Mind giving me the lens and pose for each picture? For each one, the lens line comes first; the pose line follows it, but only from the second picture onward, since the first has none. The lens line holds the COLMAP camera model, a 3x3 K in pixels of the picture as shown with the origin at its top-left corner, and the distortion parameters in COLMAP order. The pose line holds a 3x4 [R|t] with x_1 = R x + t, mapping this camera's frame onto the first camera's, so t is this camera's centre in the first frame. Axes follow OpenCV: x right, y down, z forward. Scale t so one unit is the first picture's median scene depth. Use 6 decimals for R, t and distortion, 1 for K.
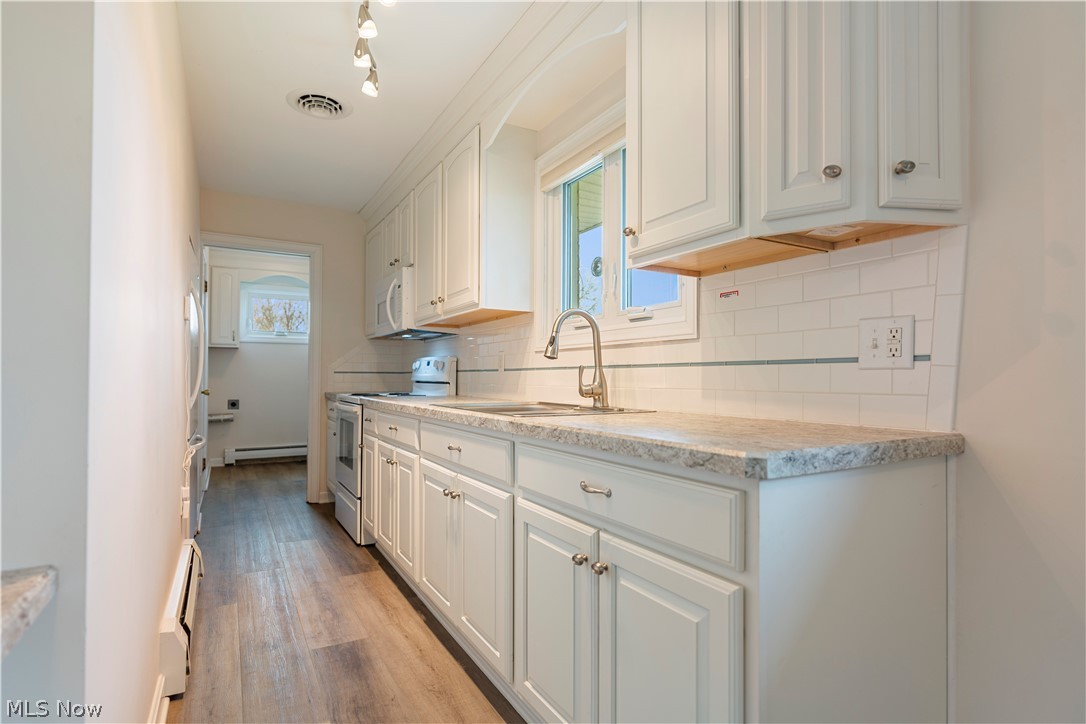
lens RADIAL K [[559.4, 0, 546.5], [0, 559.4, 371.2], [0, 0, 1]] dist [-0.006173, 0.000714]
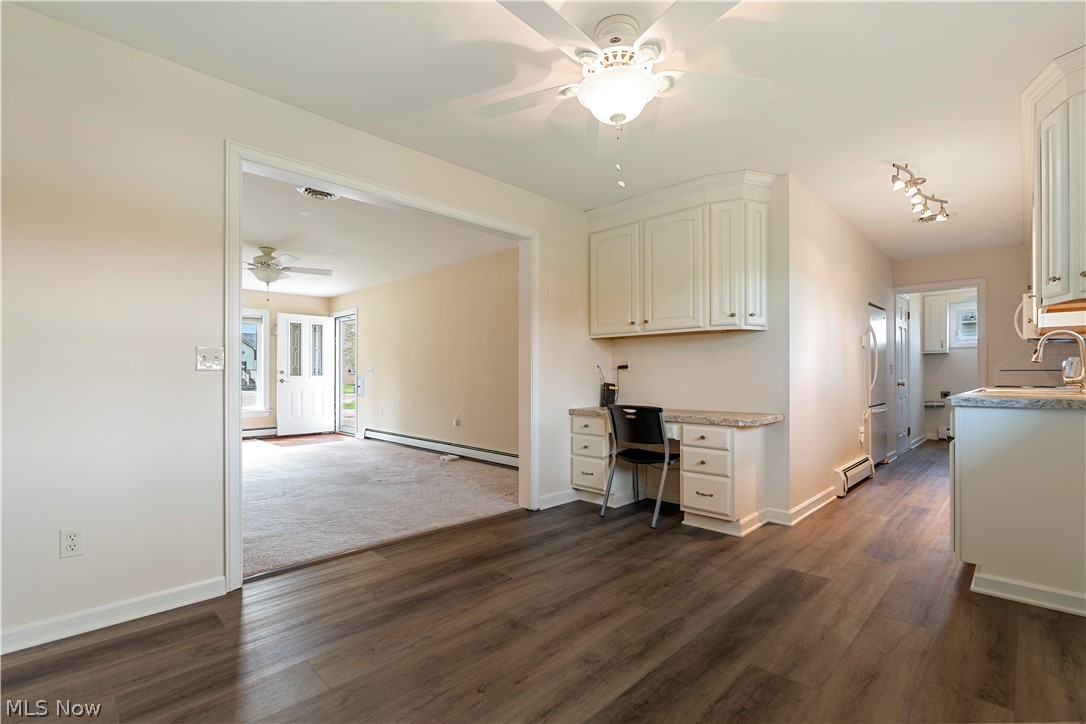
lens RADIAL K [[493.2, 0, 548.1], [0, 493.2, 375.5], [0, 0, 1]] dist [-0.007779, 0.002582]
pose [[0.279847, -0.003684, -0.960038, 0.811219], [0.013914, 0.999903, 0.000218, -0.002253], [0.959944, -0.013419, 0.279871, -0.657216]]
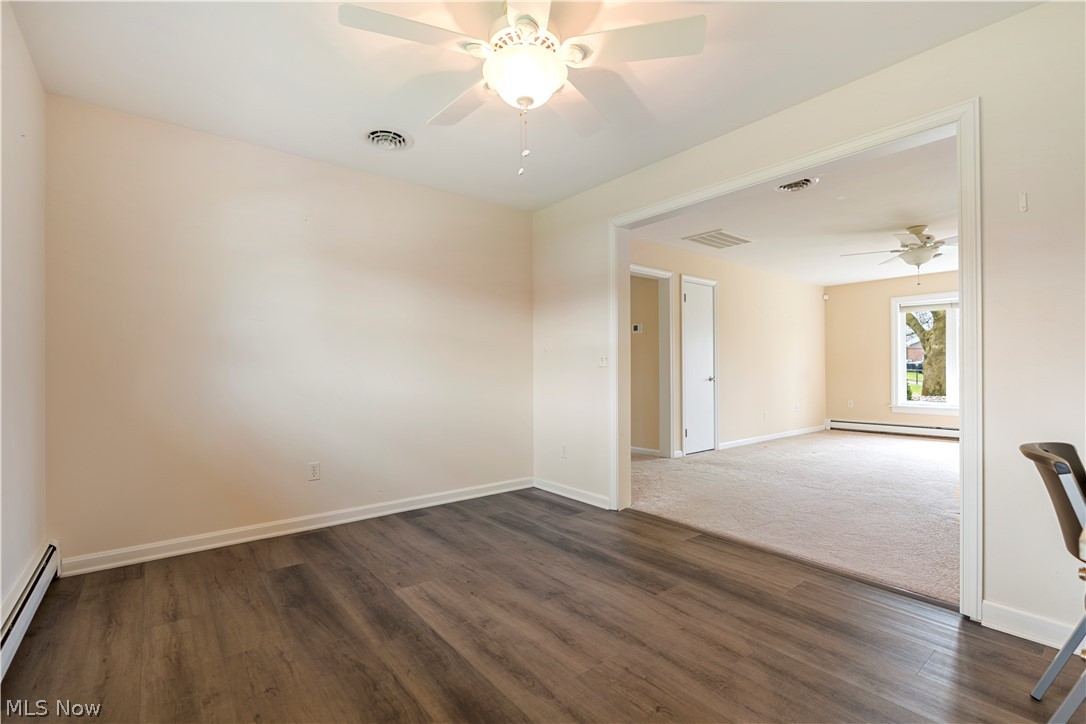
lens RADIAL K [[493.2, 0, 540.4], [0, 493.2, 364.1], [0, 0, 1]] dist [-0.007779, 0.002582]
pose [[-0.988142, -0.000897, -0.153542, 0.205521], [0.002841, 0.999705, -0.024124, 0.006823], [0.153518, -0.024274, -0.987848, 0.371883]]
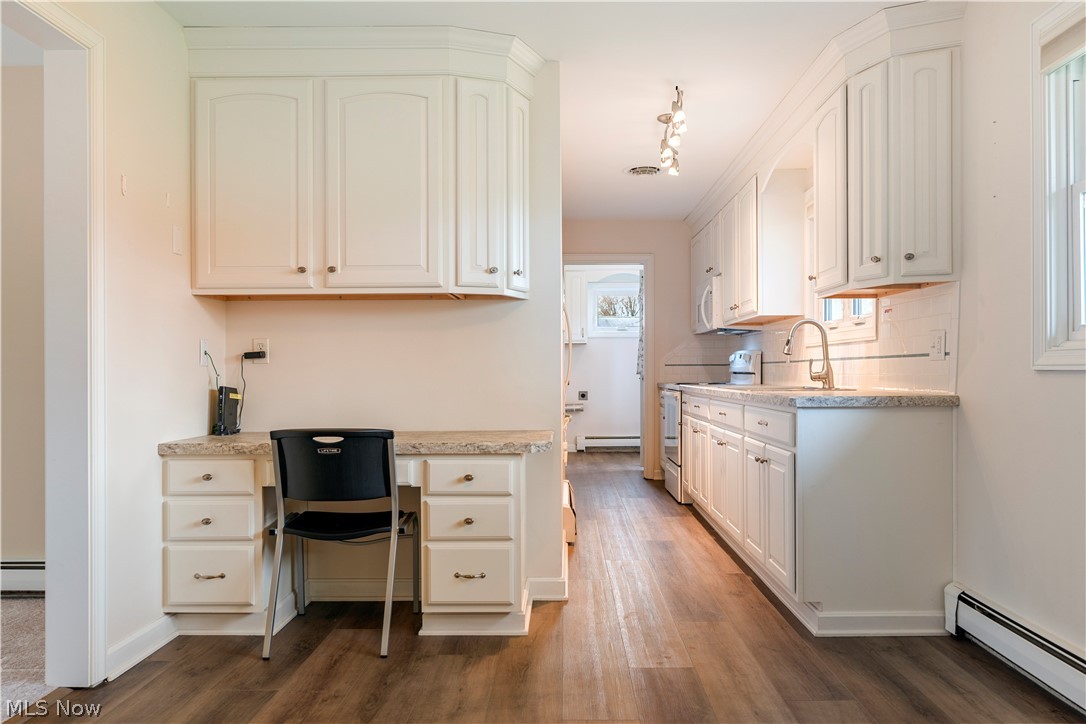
lens RADIAL K [[773.1, 0, 561.7], [0, 773.1, 371.6], [0, 0, 1]] dist [-0.000471, -0.003932]
pose [[0.865697, -0.007372, -0.500513, 0.407215], [0.013574, 0.999870, 0.008751, -0.002669], [0.500384, -0.014369, 0.865685, -0.839653]]
